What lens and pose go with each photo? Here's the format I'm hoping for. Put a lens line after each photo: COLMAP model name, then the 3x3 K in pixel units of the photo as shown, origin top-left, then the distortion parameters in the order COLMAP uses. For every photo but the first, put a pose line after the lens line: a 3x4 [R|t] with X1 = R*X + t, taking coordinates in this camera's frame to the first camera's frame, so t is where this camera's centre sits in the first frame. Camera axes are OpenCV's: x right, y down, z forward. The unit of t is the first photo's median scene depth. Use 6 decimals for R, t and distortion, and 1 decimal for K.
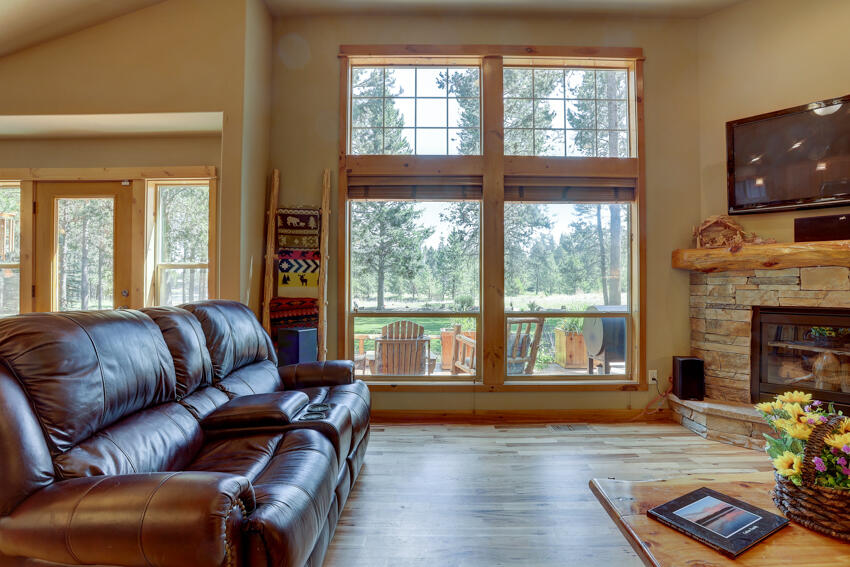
lens RADIAL K [[413.5, 0, 428.8], [0, 413.5, 284.5], [0, 0, 1]] dist [-0.063590, 0.016355]
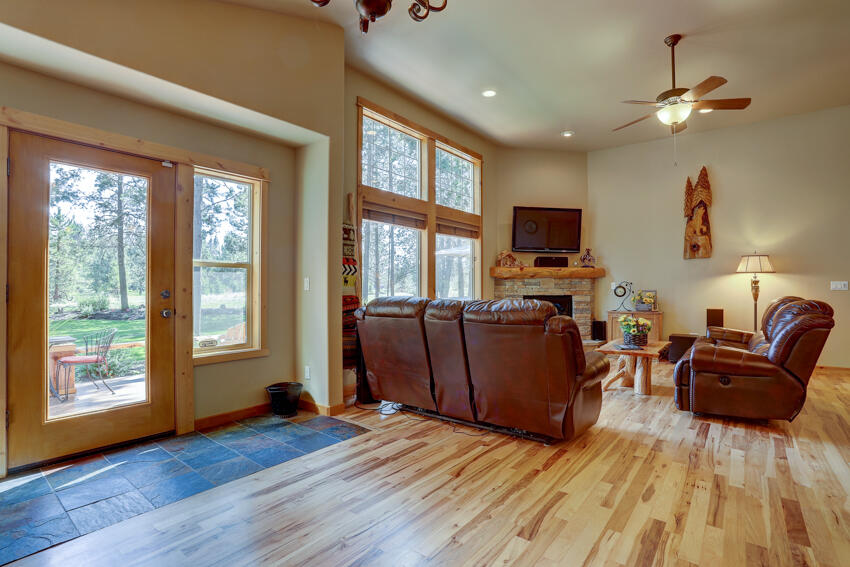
lens RADIAL K [[413.5, 0, 437.5], [0, 413.5, 283.9], [0, 0, 1]] dist [-0.063590, 0.016355]
pose [[0.607789, 0.005555, 0.794079, -1.091868], [-0.005499, 0.999981, -0.002786, 0.000316], [-0.794080, -0.002673, 0.607808, 0.022040]]
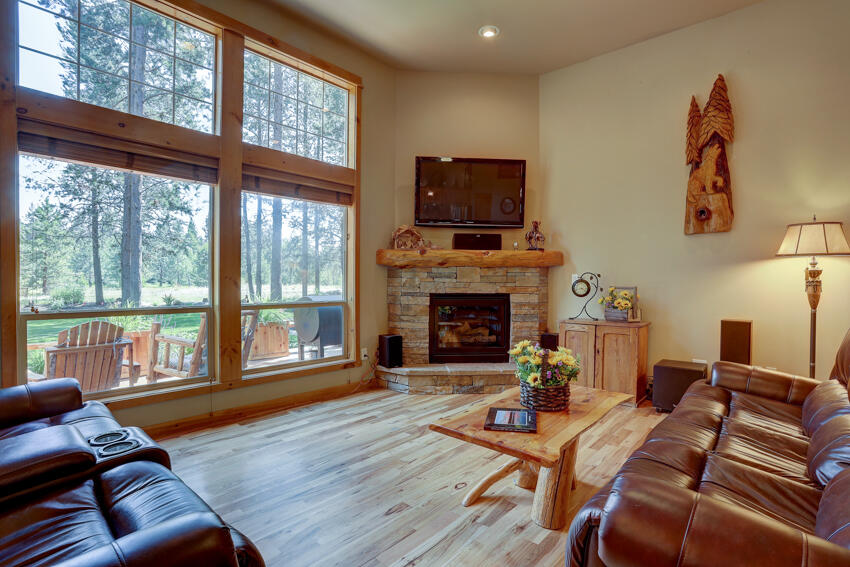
lens RADIAL K [[413.5, 0, 433.2], [0, 413.5, 284.3], [0, 0, 1]] dist [-0.063590, 0.016355]
pose [[0.661574, -0.004754, 0.749865, -0.233532], [-0.009497, 0.999847, 0.014718, 0.000528], [-0.749820, -0.016858, 0.661428, 0.035766]]
